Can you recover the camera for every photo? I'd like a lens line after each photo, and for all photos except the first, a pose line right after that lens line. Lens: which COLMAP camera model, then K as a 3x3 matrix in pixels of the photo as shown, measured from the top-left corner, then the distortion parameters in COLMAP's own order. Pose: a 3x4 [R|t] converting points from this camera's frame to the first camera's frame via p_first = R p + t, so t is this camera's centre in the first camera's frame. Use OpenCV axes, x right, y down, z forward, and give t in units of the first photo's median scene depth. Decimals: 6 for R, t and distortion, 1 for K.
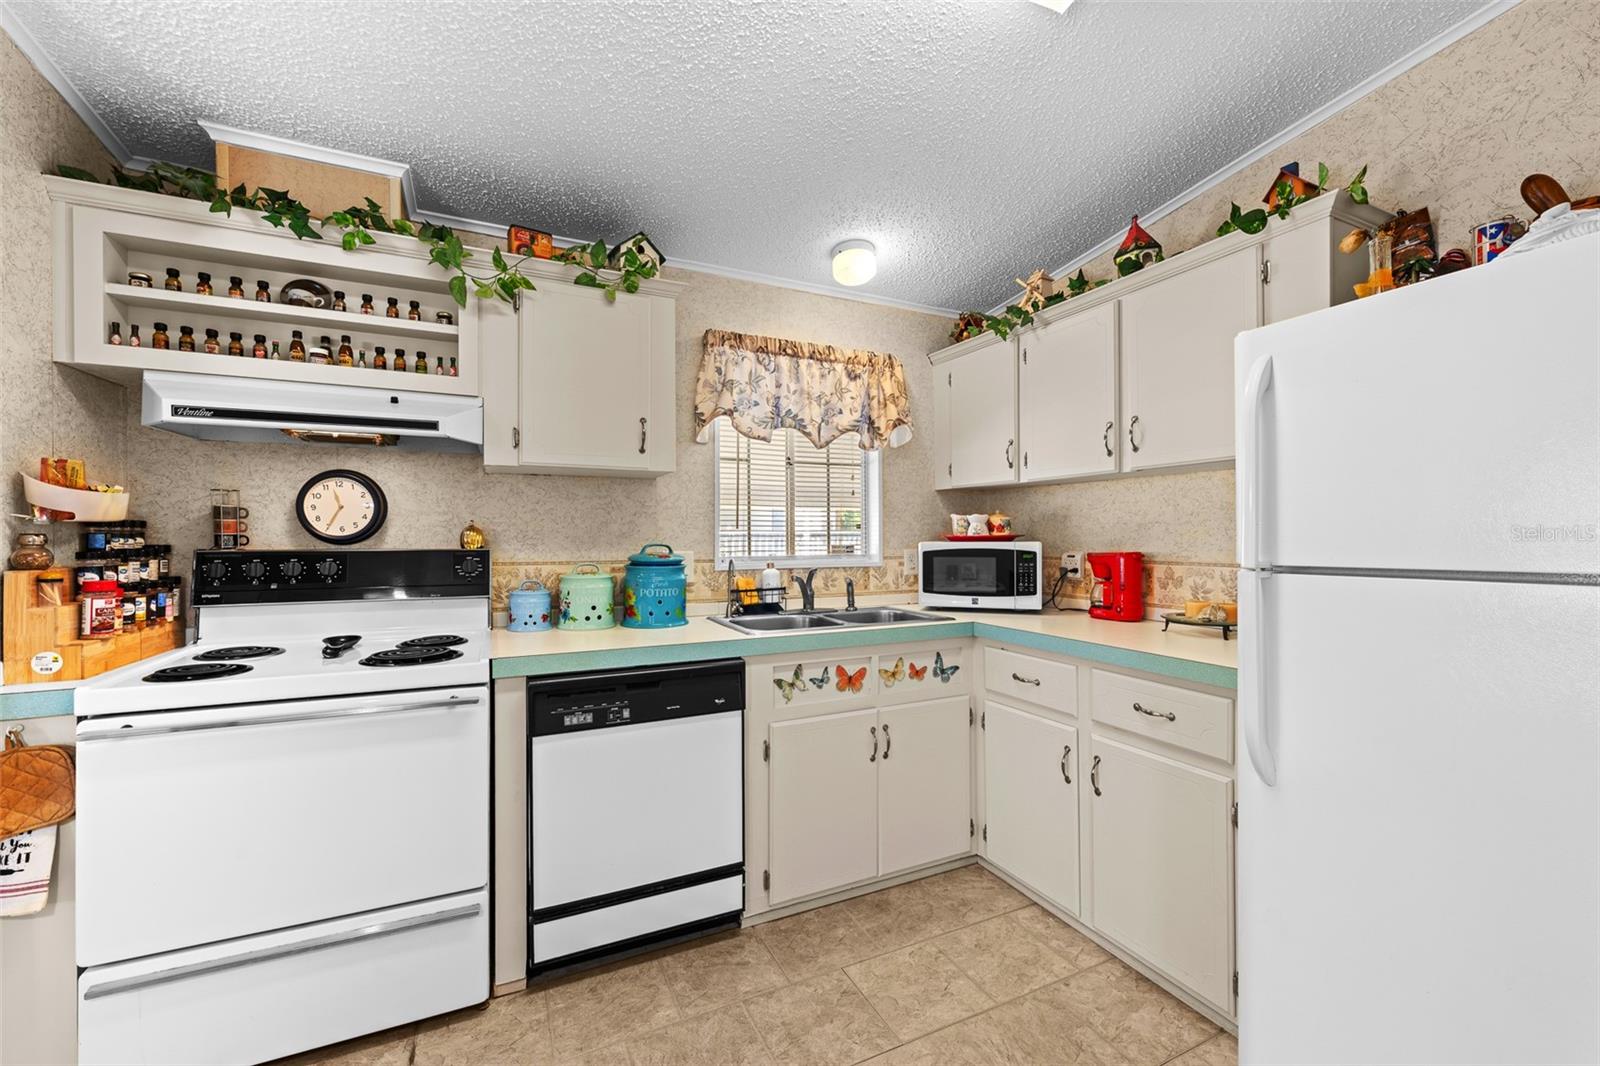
lens RADIAL K [[640.8, 0, 798.3], [0, 640.8, 537.6], [0, 0, 1]] dist [-0.002362, 0.001014]
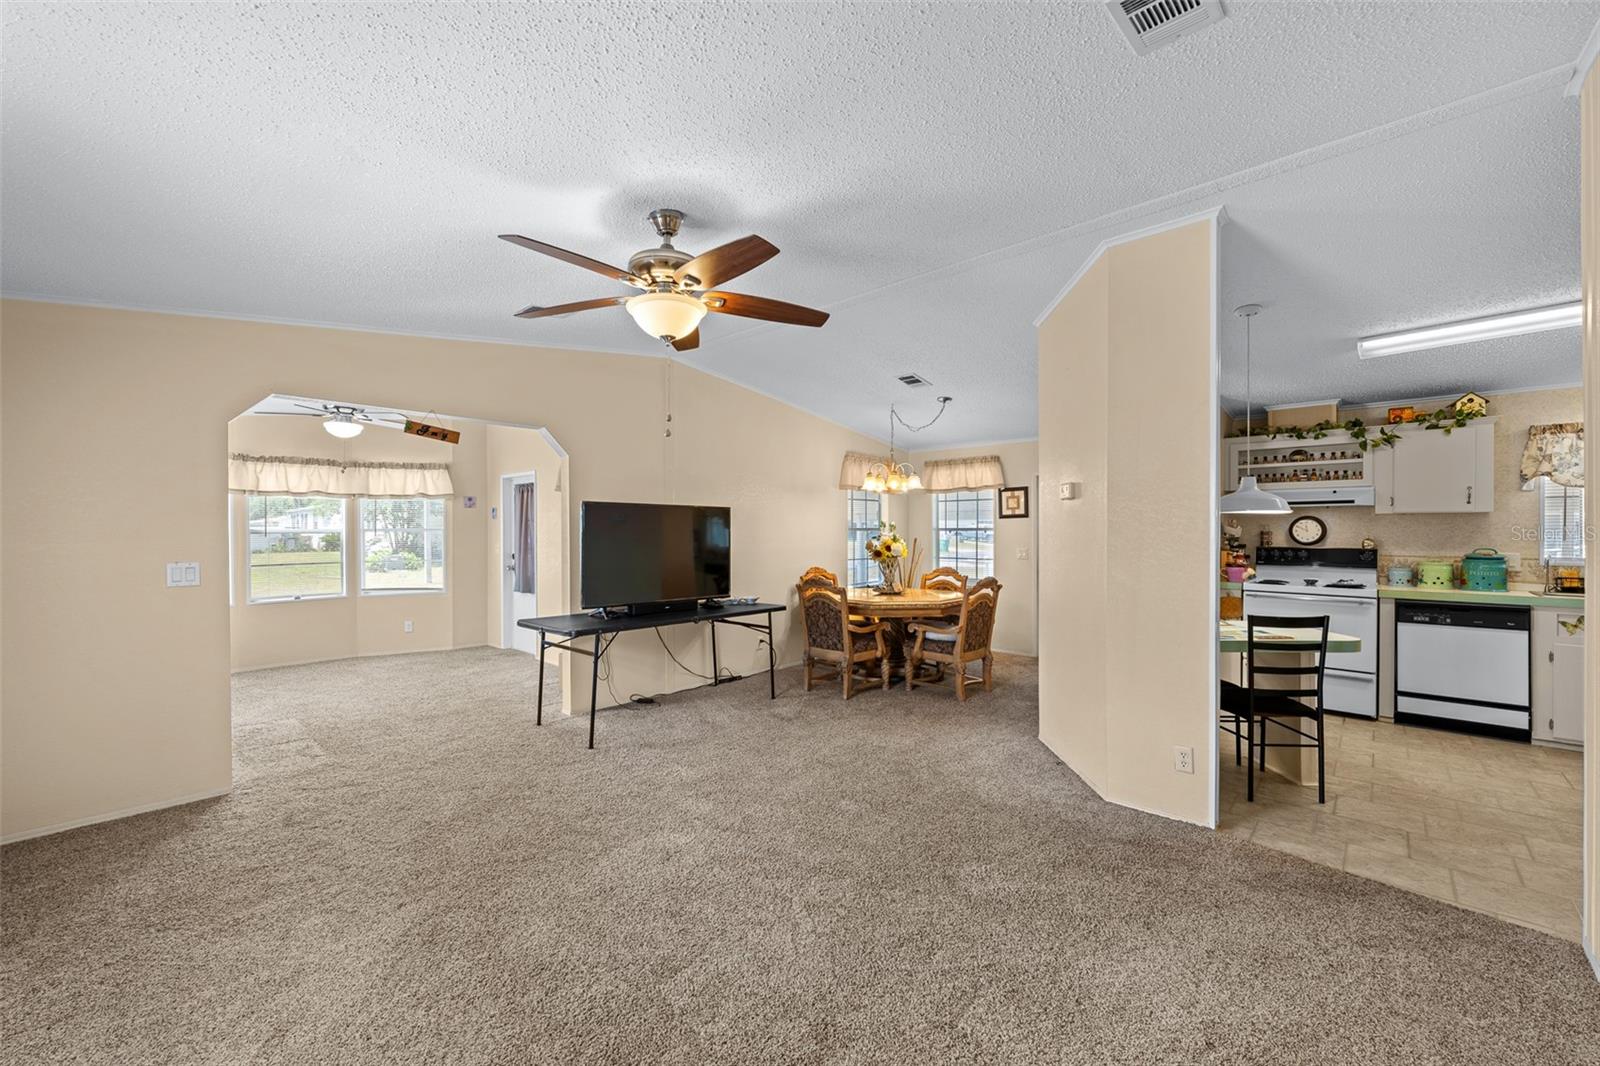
lens RADIAL K [[640.8, 0, 795.5], [0, 640.8, 530.3], [0, 0, 1]] dist [-0.002362, 0.001014]
pose [[0.371252, -0.000057, -0.928532, 0.918396], [-0.008400, 0.999959, -0.003420, -0.023746], [0.928494, 0.009070, 0.371236, -1.882829]]
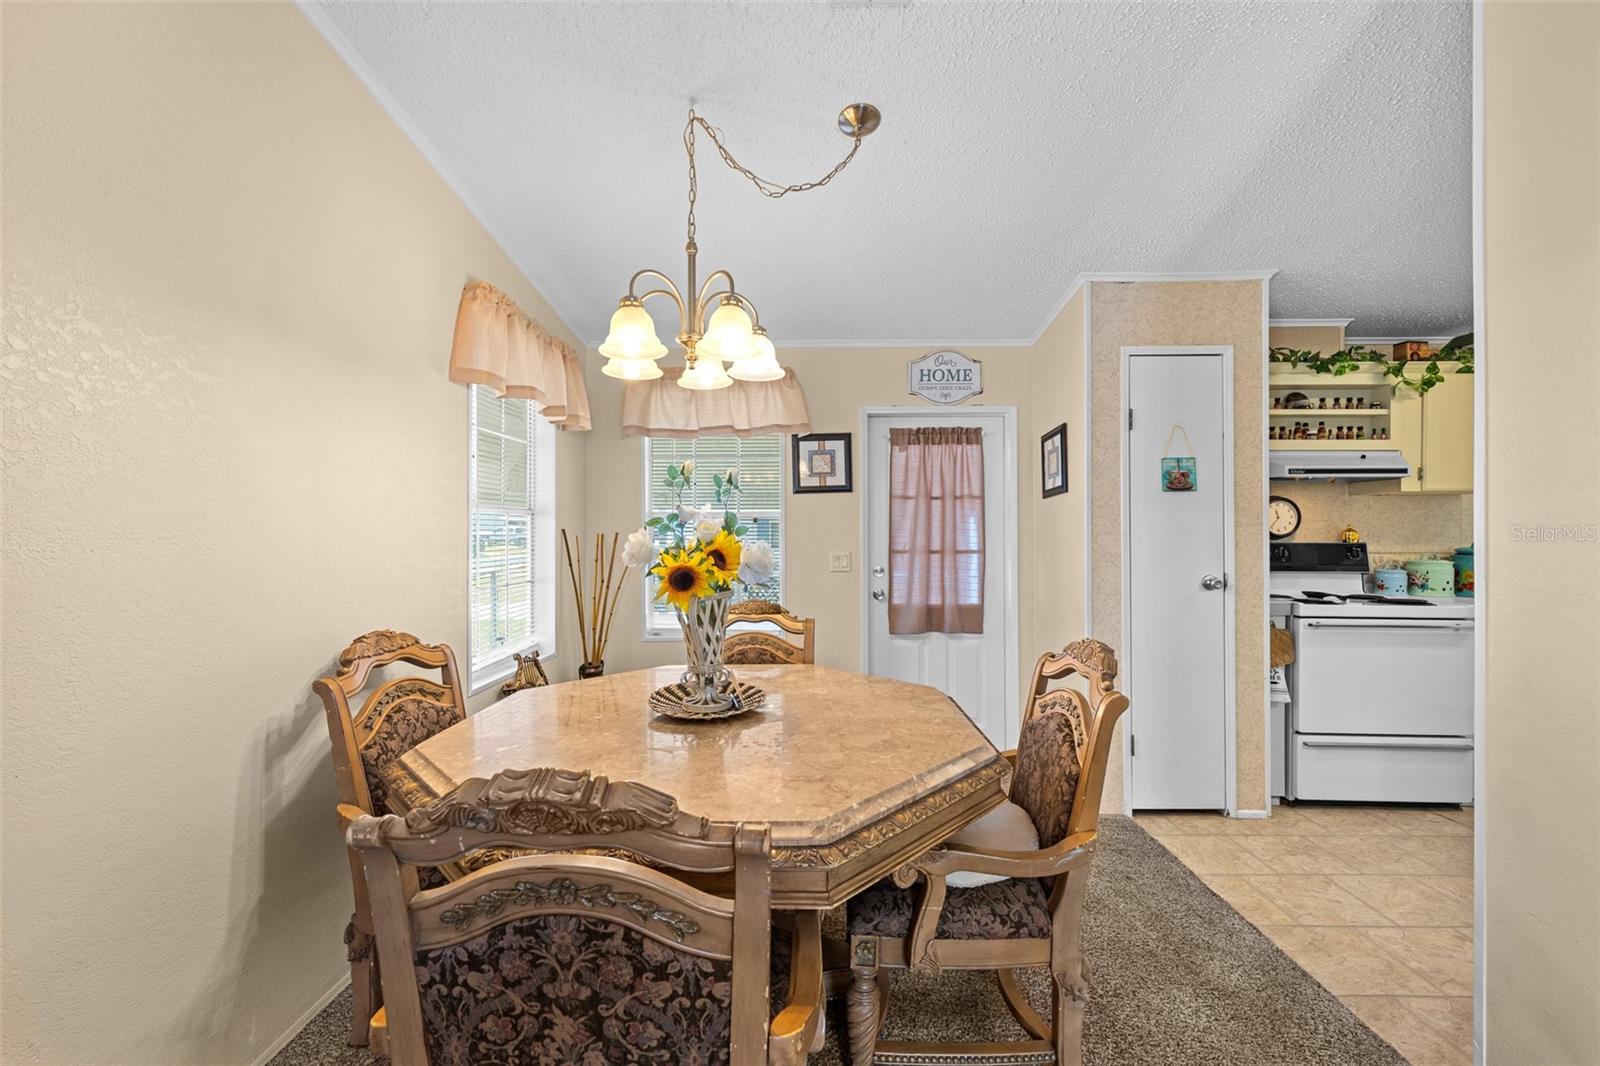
lens RADIAL K [[640.8, 0, 798.5], [0, 640.8, 531.7], [0, 0, 1]] dist [-0.002362, 0.001014]
pose [[0.892903, -0.000361, -0.450249, -1.104416], [-0.005472, 0.999917, -0.011655, 0.017210], [0.450216, 0.012871, 0.892827, -1.133599]]
